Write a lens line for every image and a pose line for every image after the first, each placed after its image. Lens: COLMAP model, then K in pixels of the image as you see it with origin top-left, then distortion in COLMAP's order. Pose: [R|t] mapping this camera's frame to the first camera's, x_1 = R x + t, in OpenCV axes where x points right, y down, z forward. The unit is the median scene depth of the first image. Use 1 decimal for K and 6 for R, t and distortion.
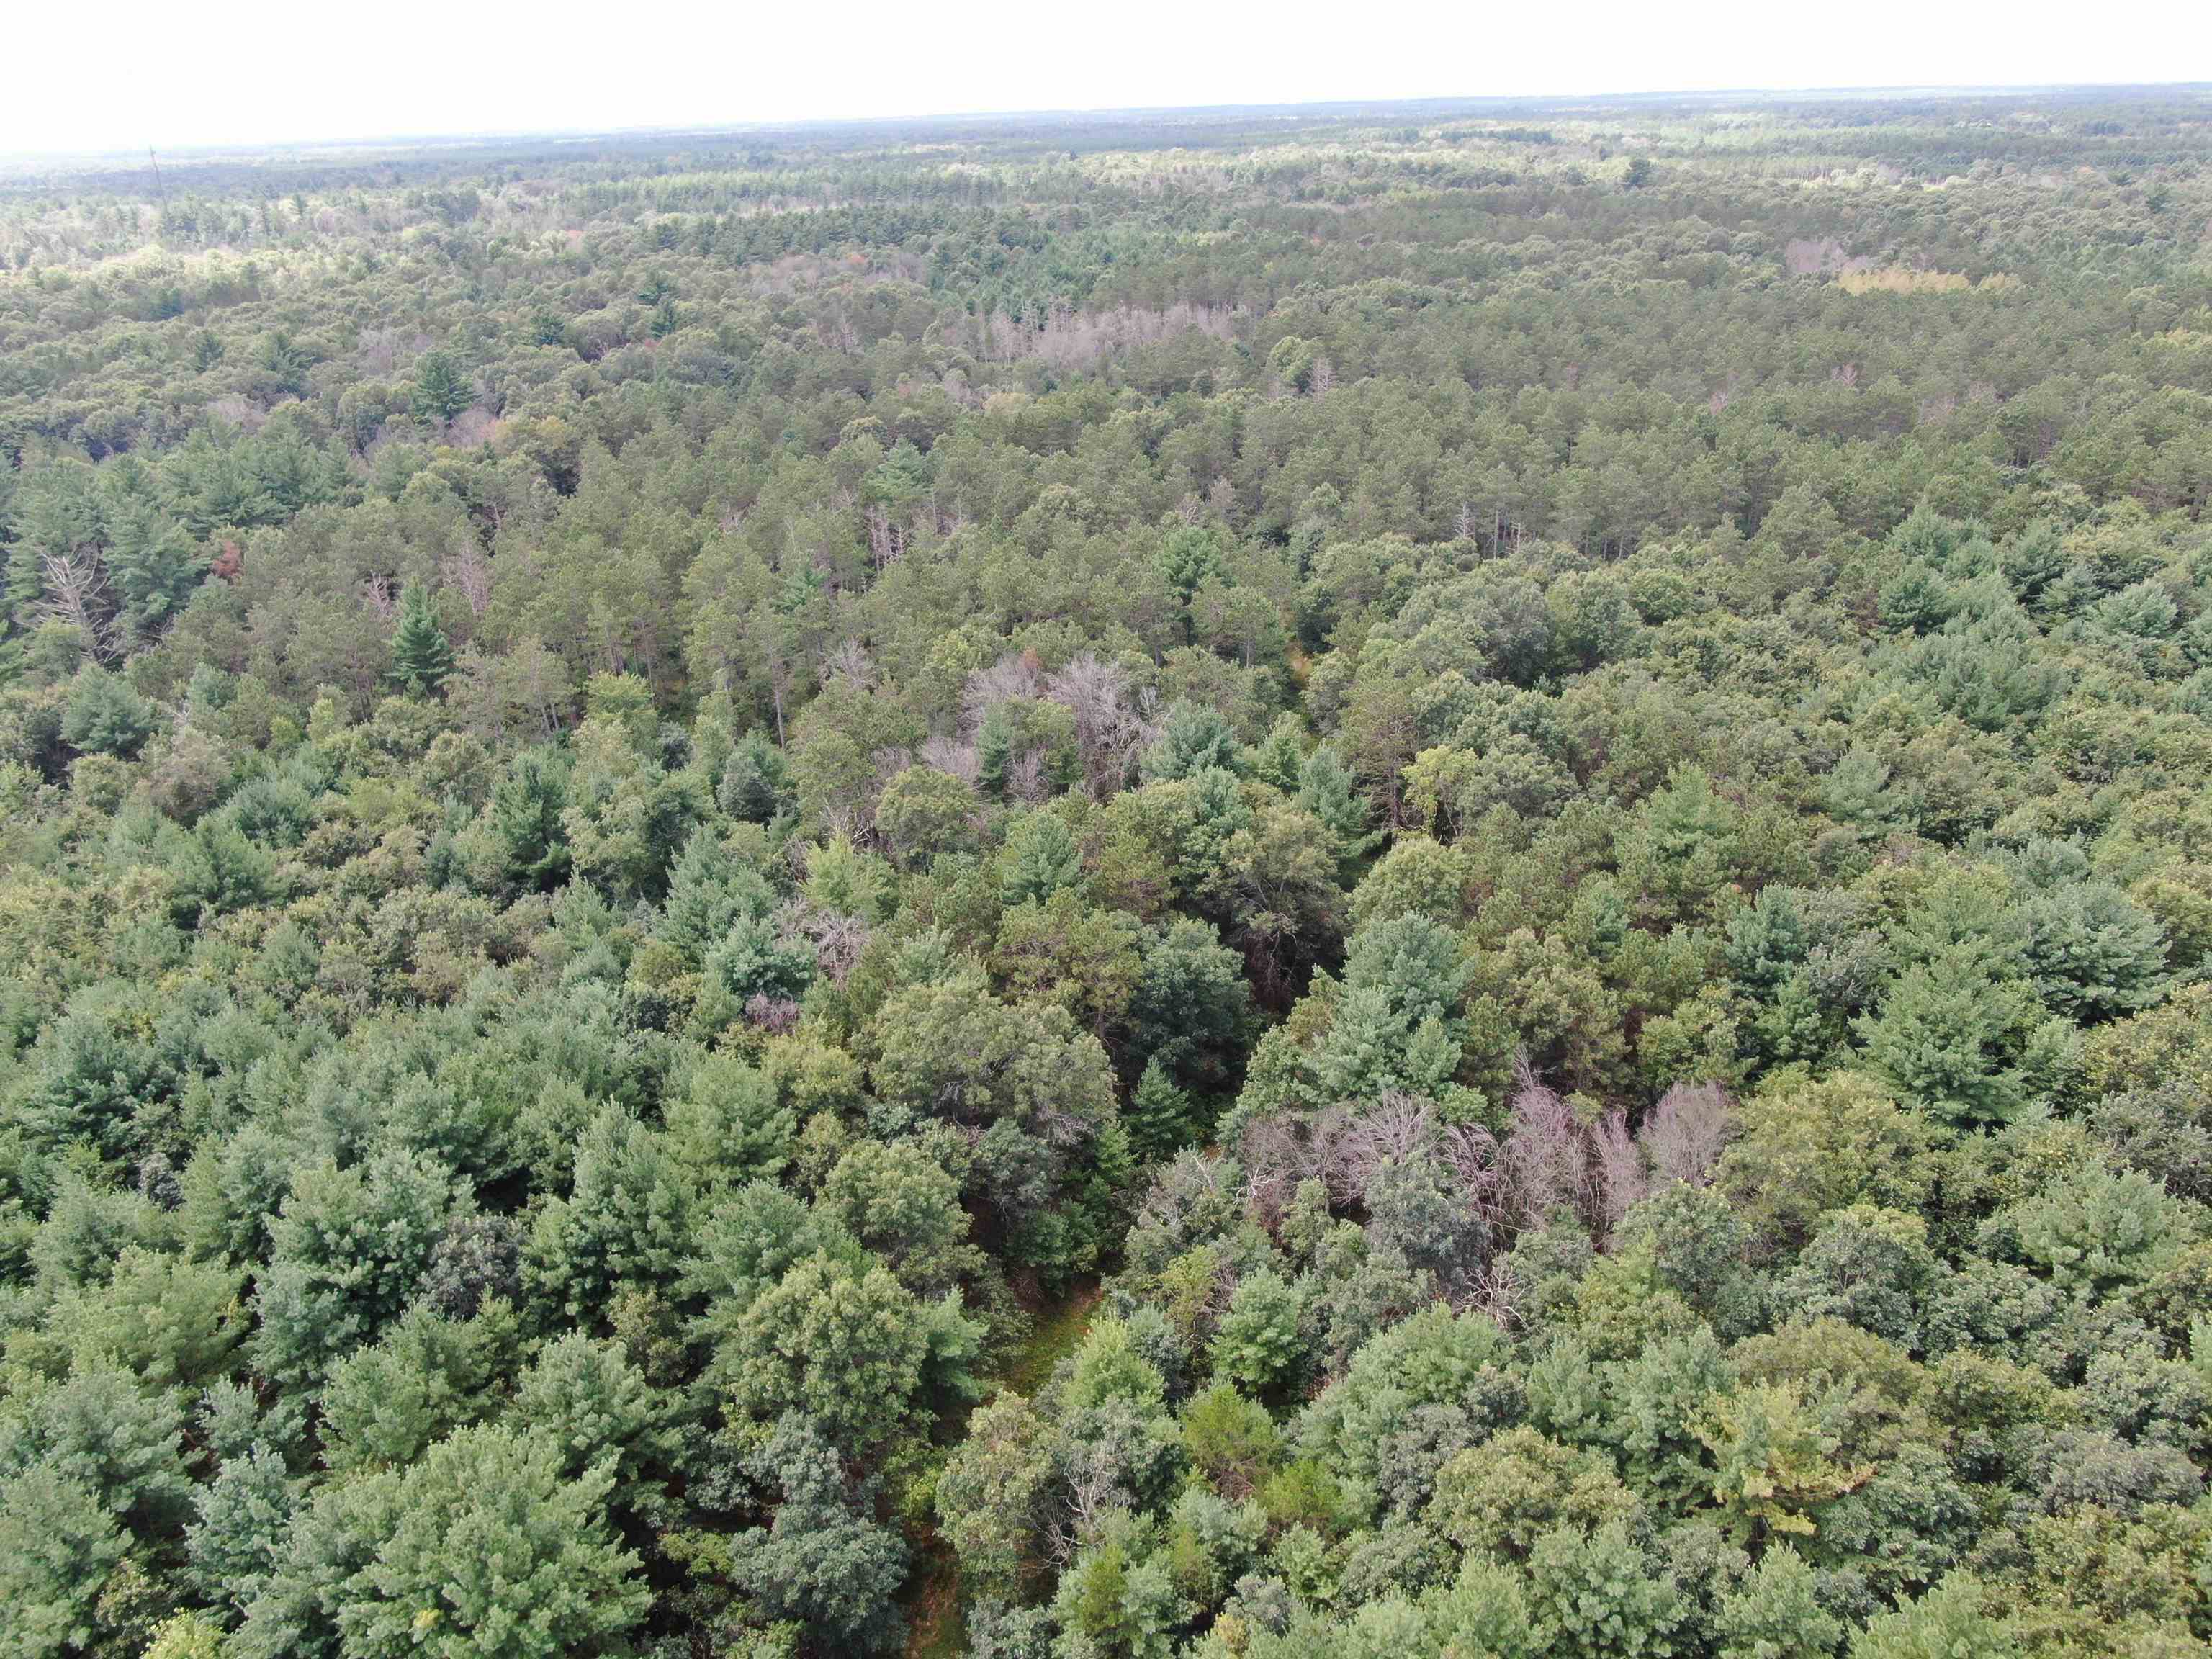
lens RADIAL K [[1599.3, 0, 1107.8], [0, 1599.3, 831.9], [0, 0, 1]] dist [-0.013284, 0.002453]
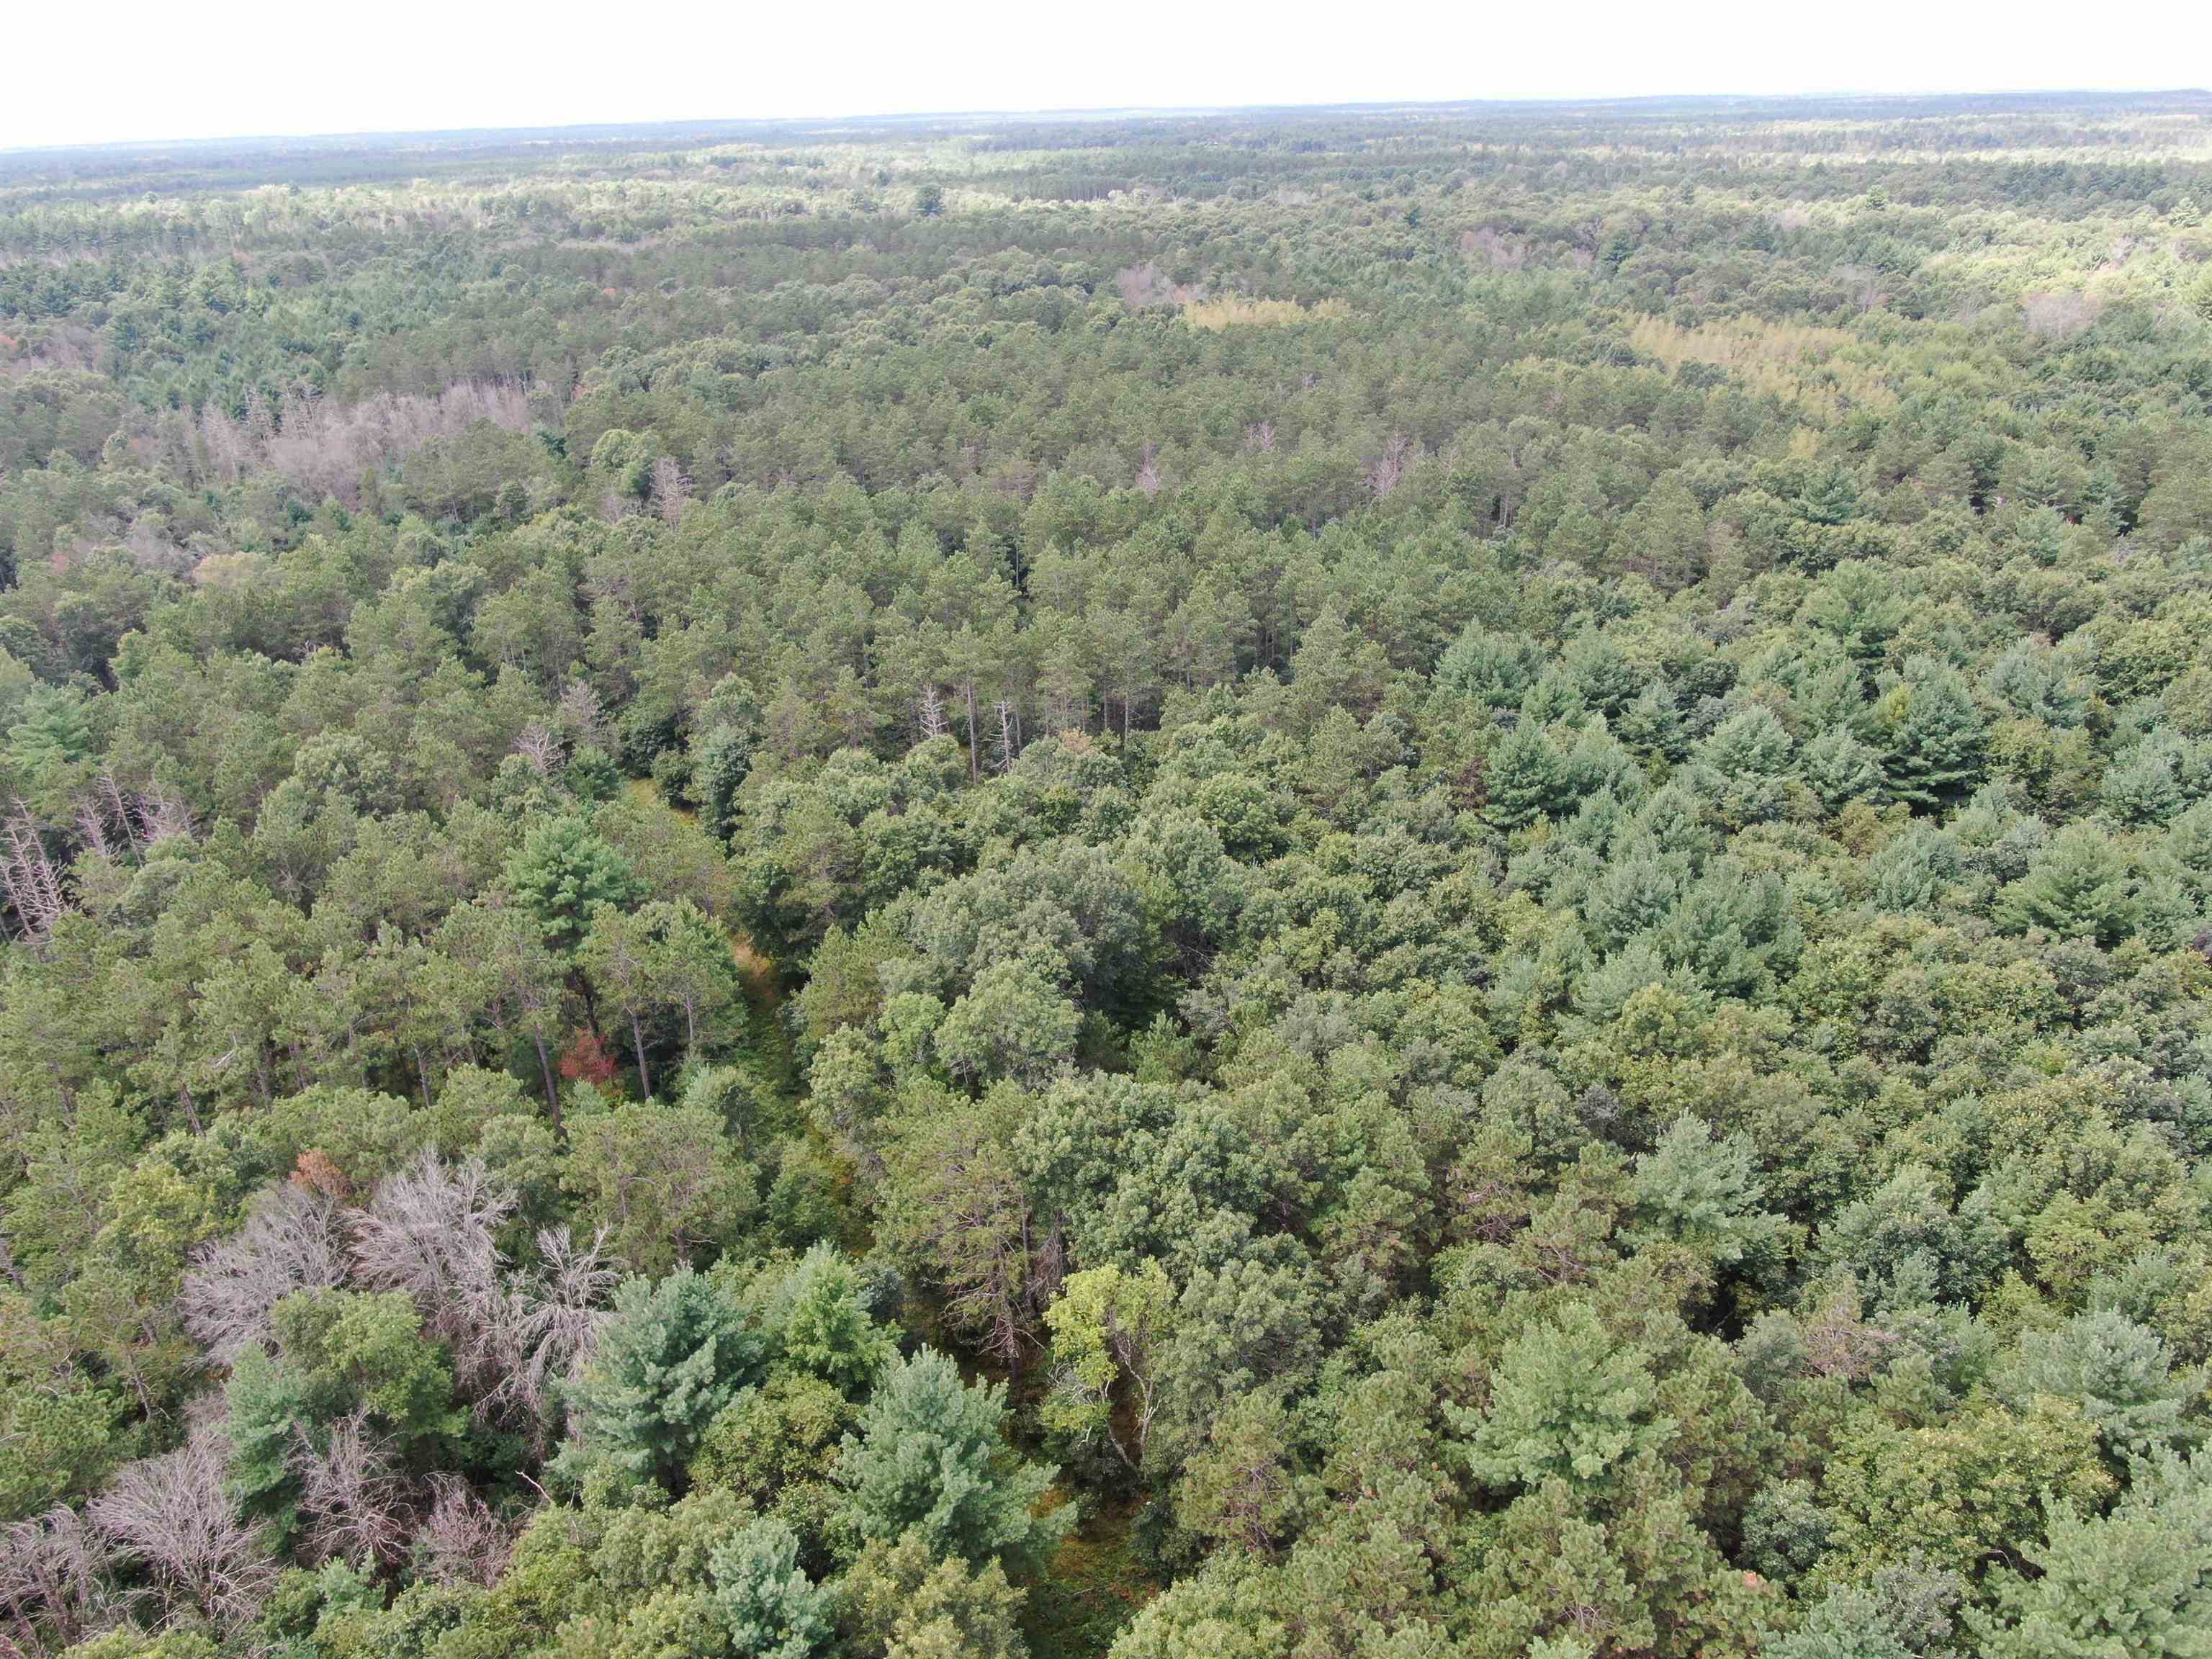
lens RADIAL K [[1603.1, 0, 1103.1], [0, 1603.1, 826.6], [0, 0, 1]] dist [-0.005885, -0.001769]
pose [[0.914187, -0.164510, 0.370404, 0.010189], [0.170357, 0.985234, 0.017122, -0.118812], [-0.367751, 0.047448, 0.928713, 0.242383]]
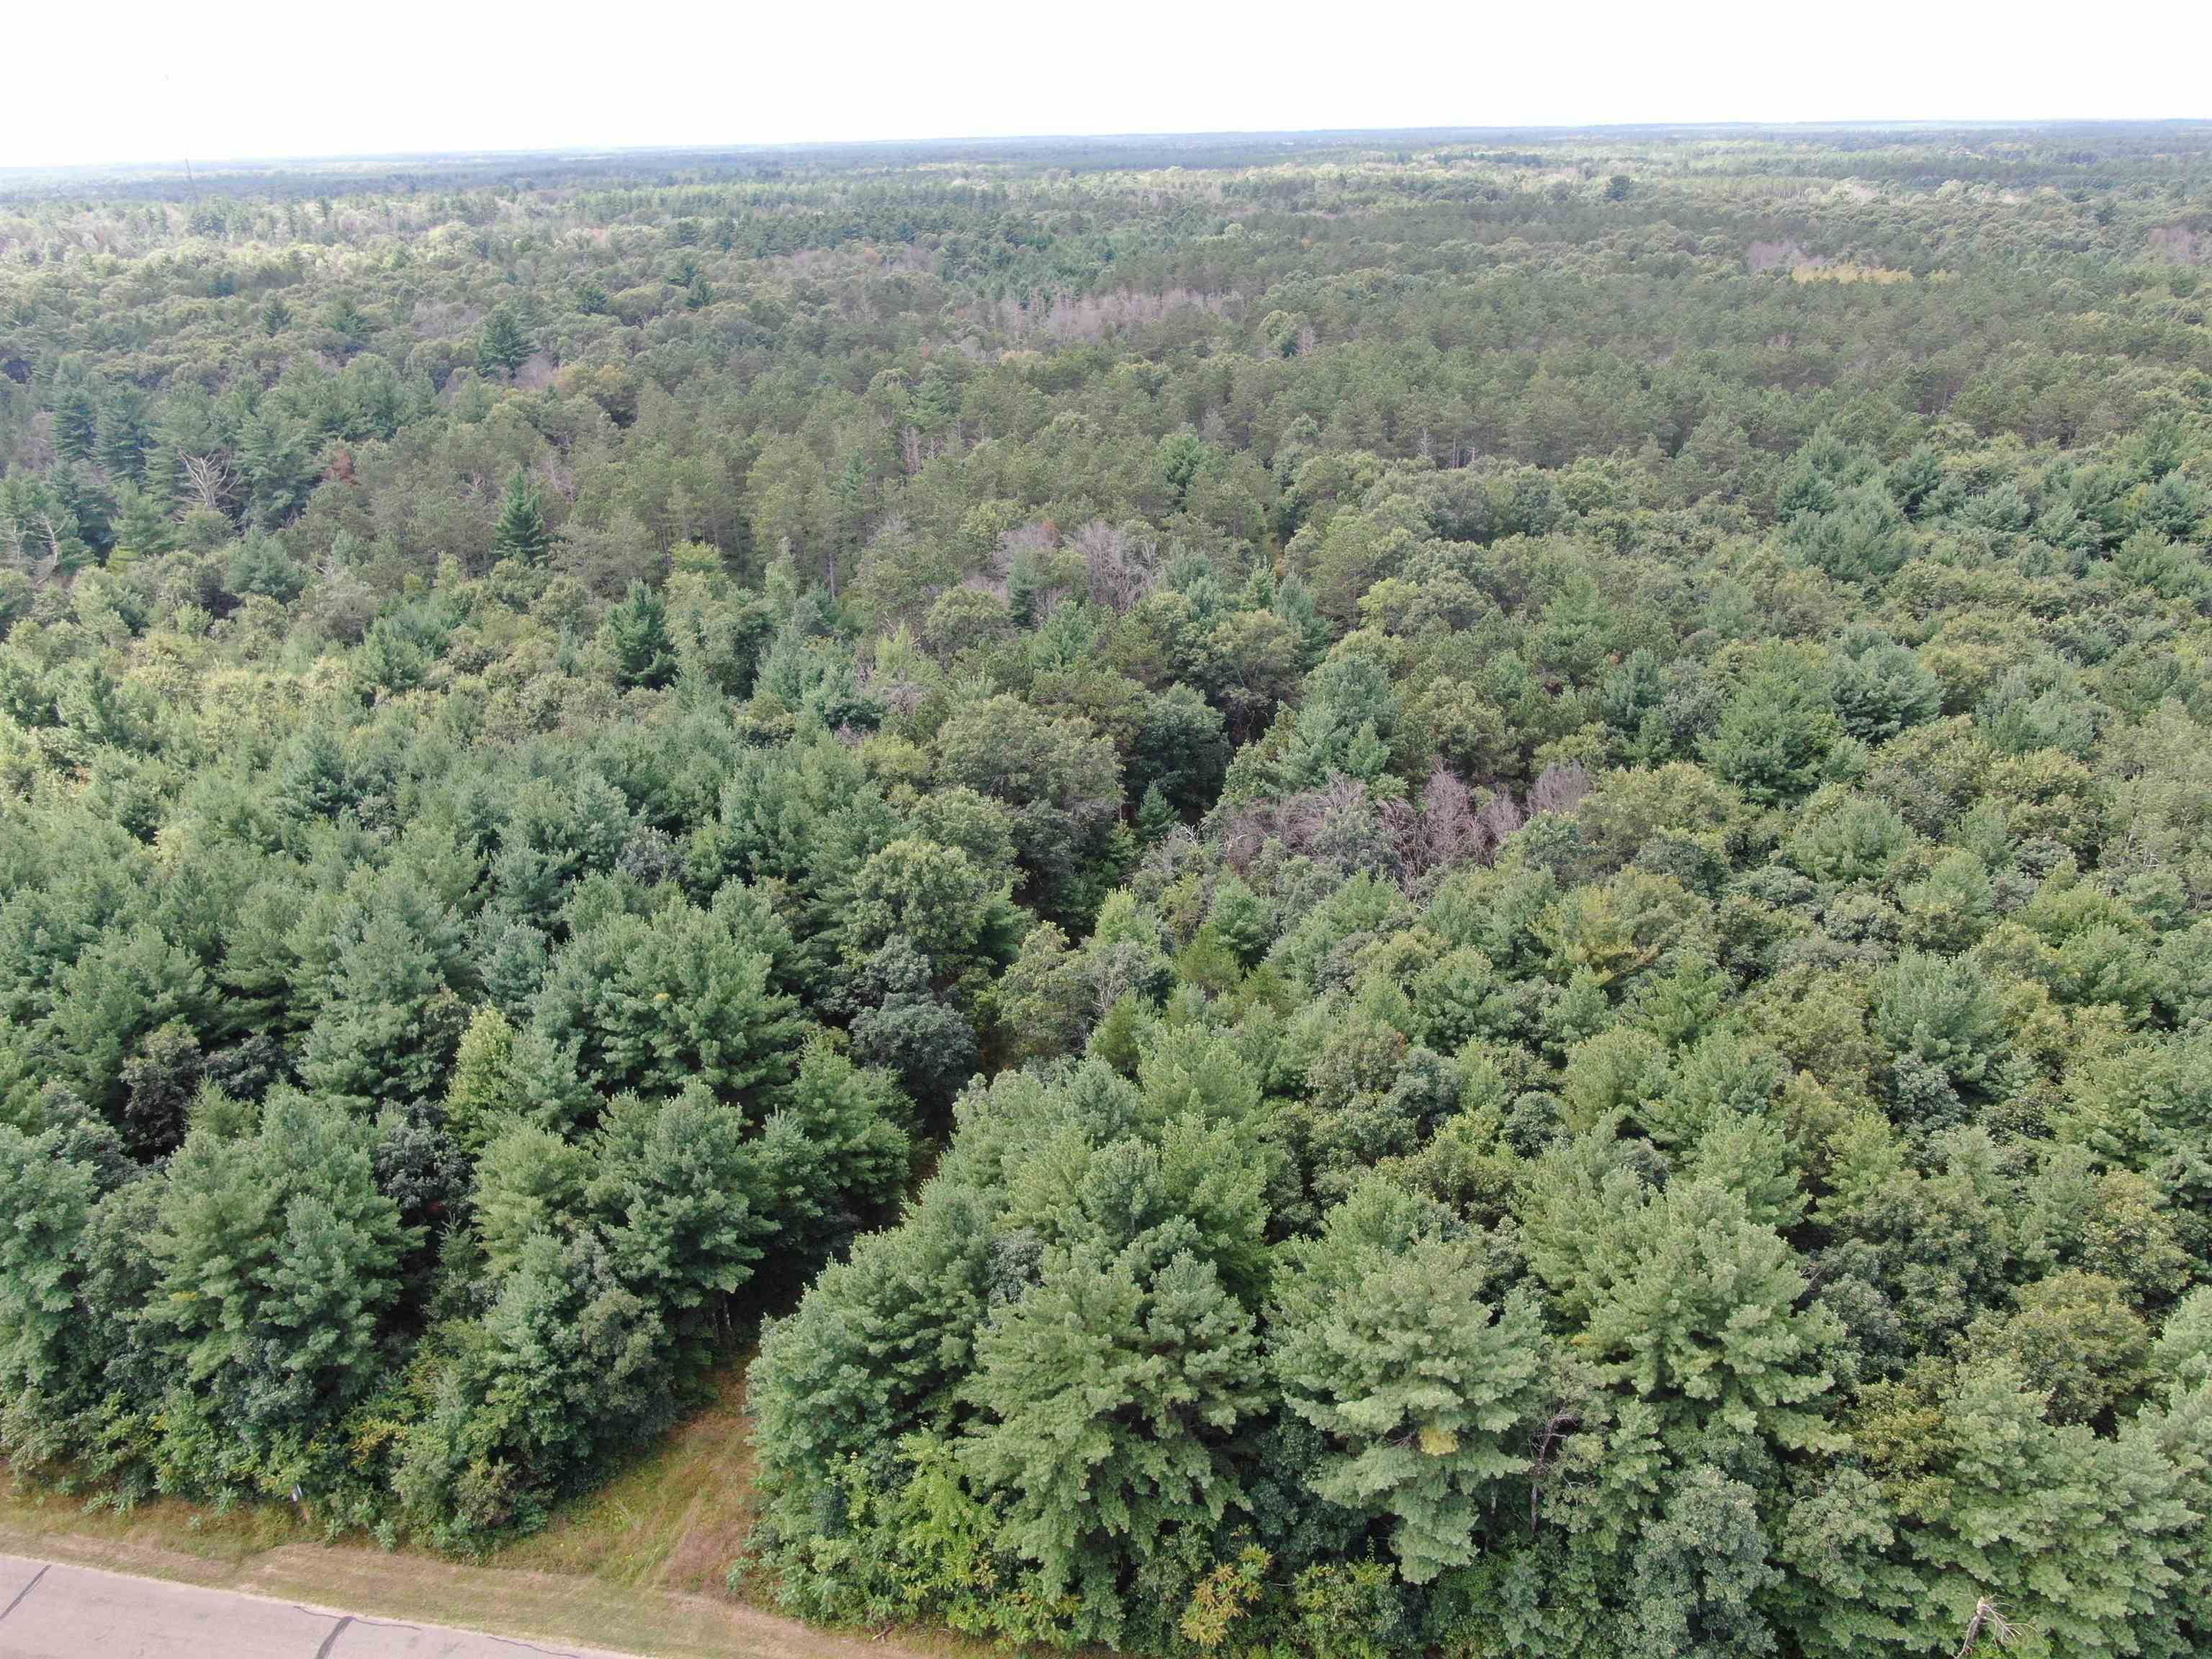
lens RADIAL K [[1599.3, 0, 1107.8], [0, 1599.3, 831.9], [0, 0, 1]] dist [-0.013284, 0.002453]
pose [[0.999952, 0.008679, 0.004478, -0.005392], [-0.008615, 0.999864, -0.014080, 0.084419], [-0.004600, 0.014040, 0.999891, -0.114507]]
